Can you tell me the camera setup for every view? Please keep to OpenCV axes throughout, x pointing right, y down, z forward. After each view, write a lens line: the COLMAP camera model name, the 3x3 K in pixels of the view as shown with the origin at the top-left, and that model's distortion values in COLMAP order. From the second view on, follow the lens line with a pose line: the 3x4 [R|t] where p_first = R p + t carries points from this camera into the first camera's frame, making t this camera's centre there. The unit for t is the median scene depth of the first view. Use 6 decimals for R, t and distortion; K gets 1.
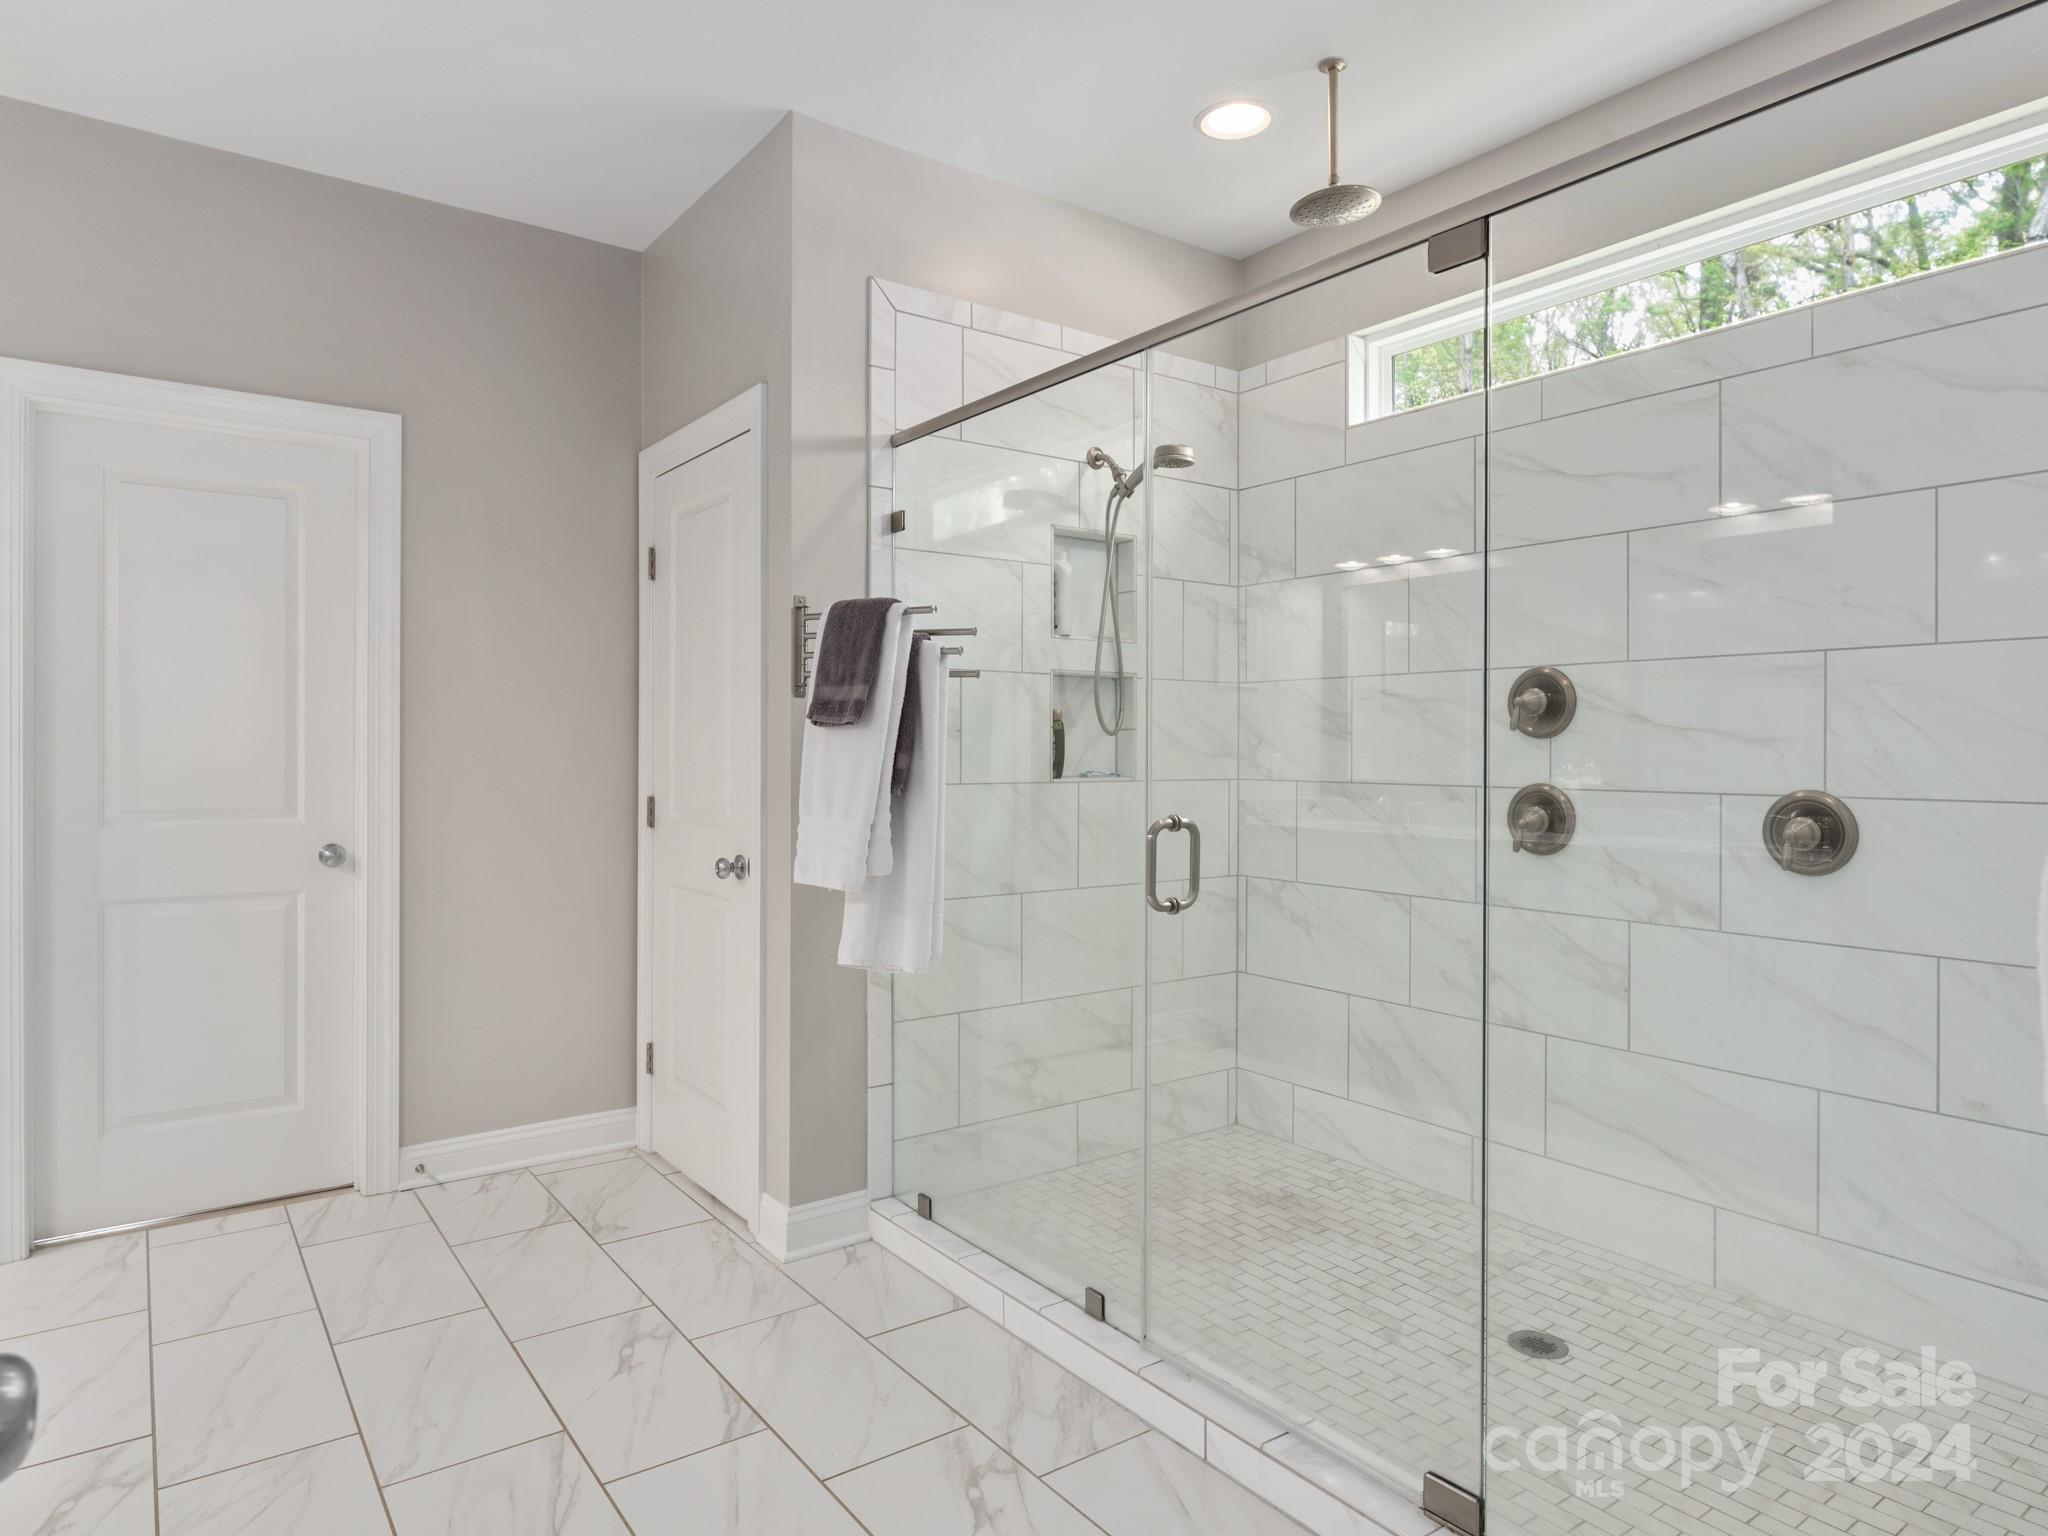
lens RADIAL K [[1199.1, 0, 1011.9], [0, 1199.1, 763.5], [0, 0, 1]] dist [-0.003667, -0.000459]
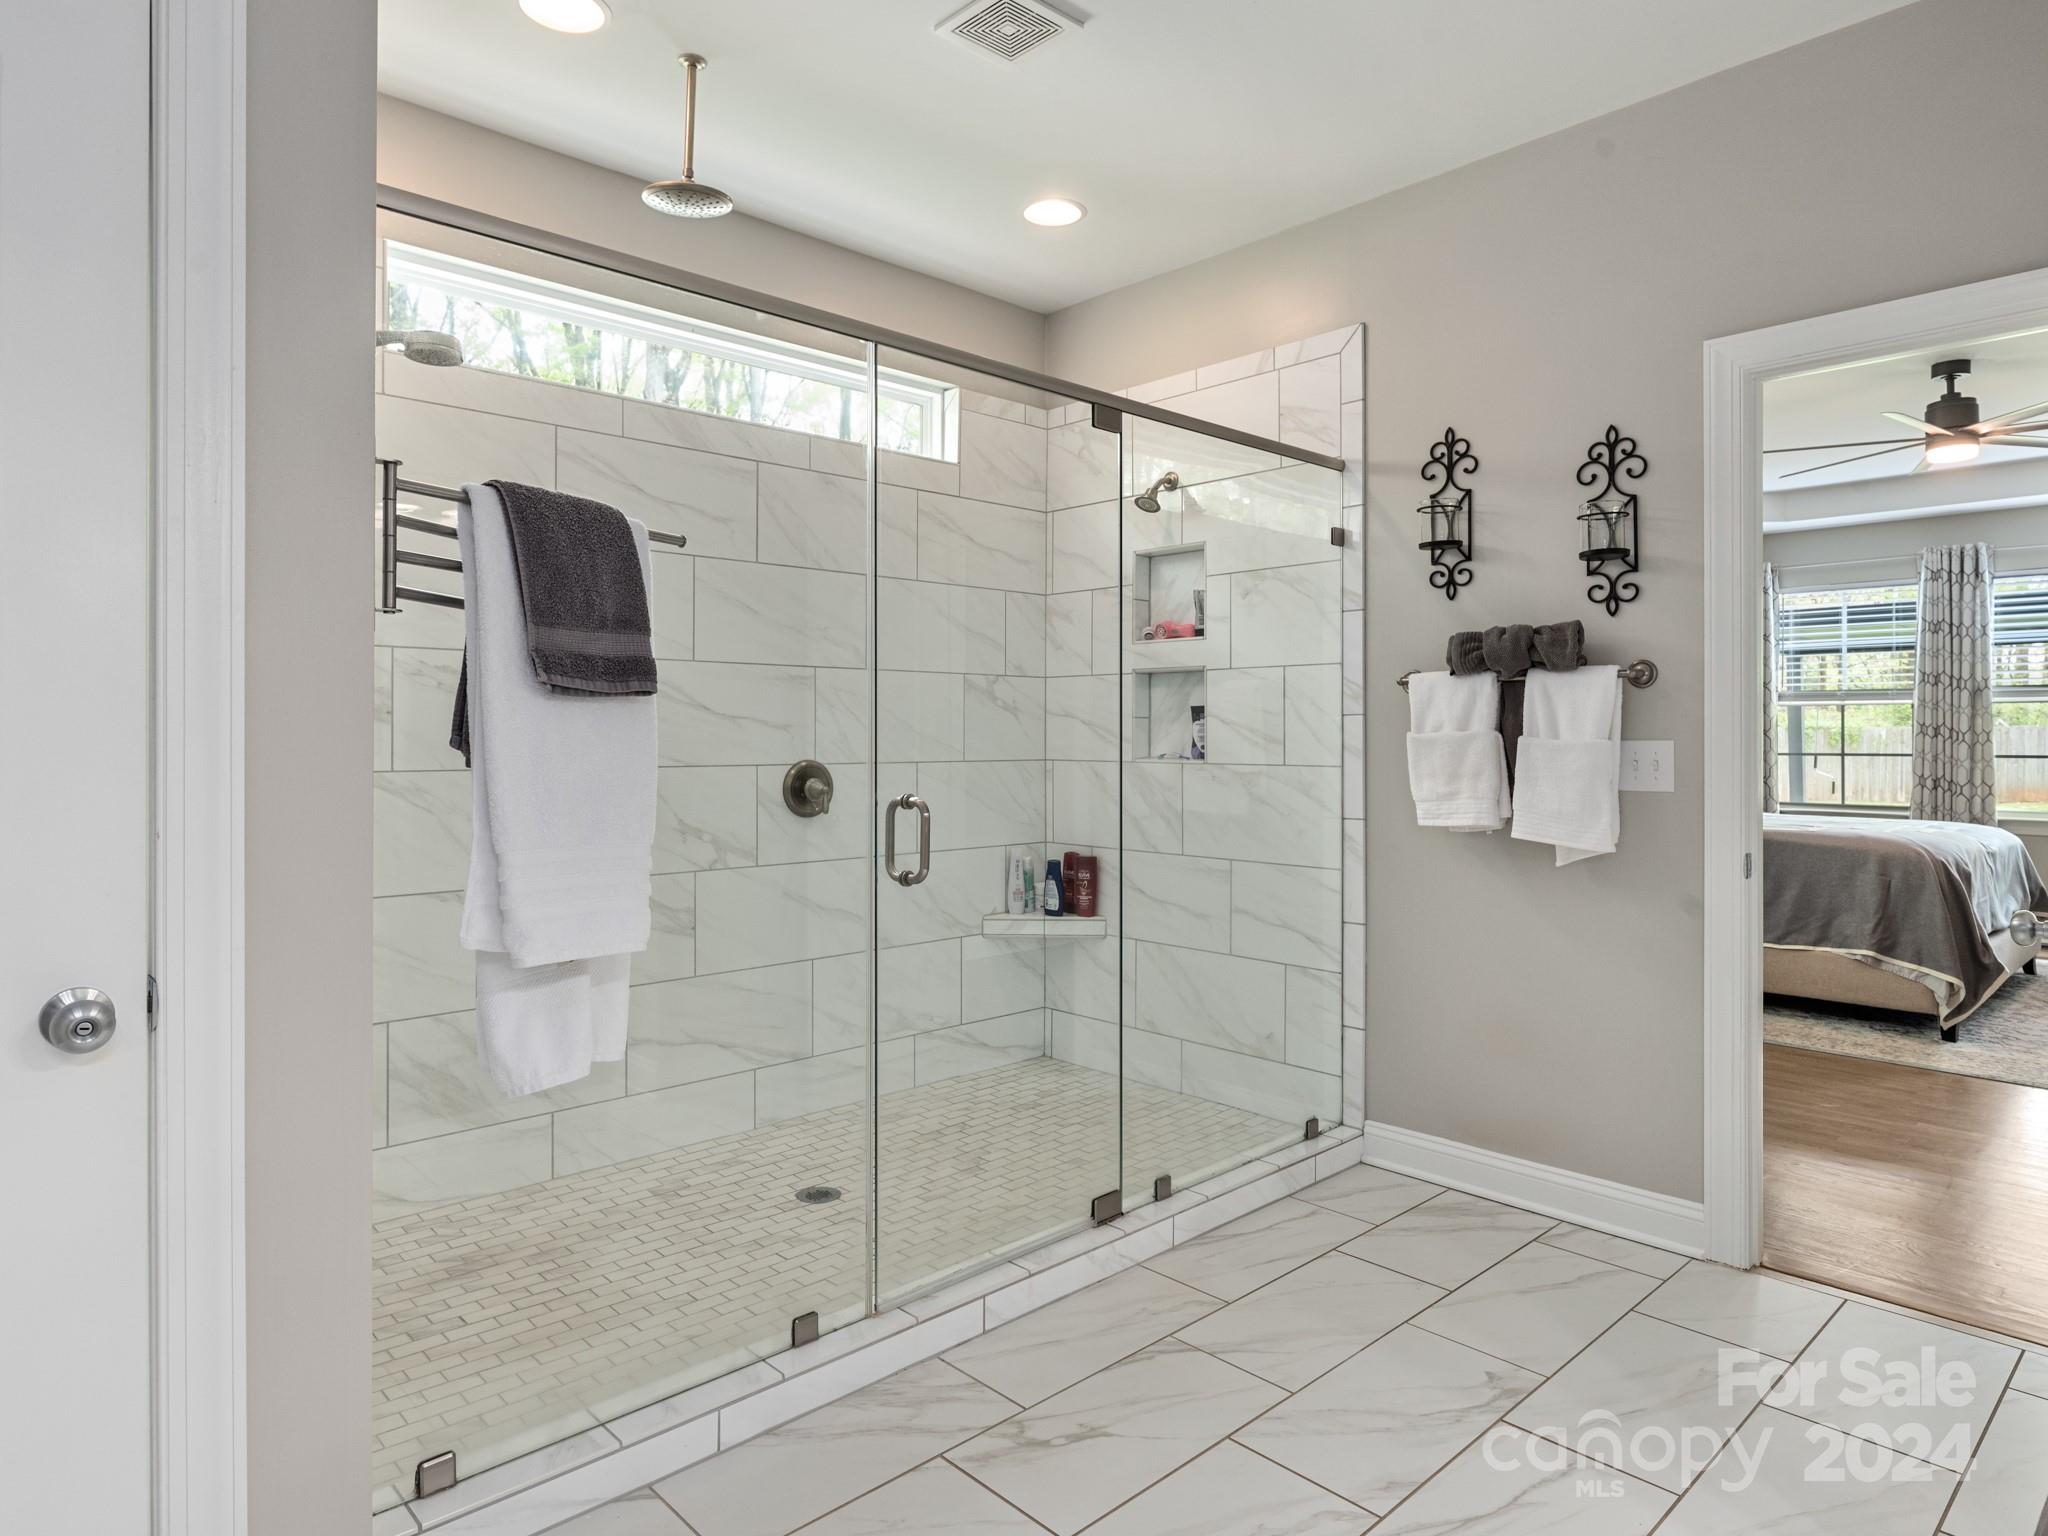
lens RADIAL K [[1199.1, 0, 1013.0], [0, 1199.1, 748.5], [0, 0, 1]] dist [-0.003667, -0.000459]
pose [[-0.110270, -0.013524, 0.993810, -0.786367], [0.011008, 0.999829, 0.014827, -0.010488], [-0.993841, 0.012575, -0.110102, 0.849955]]
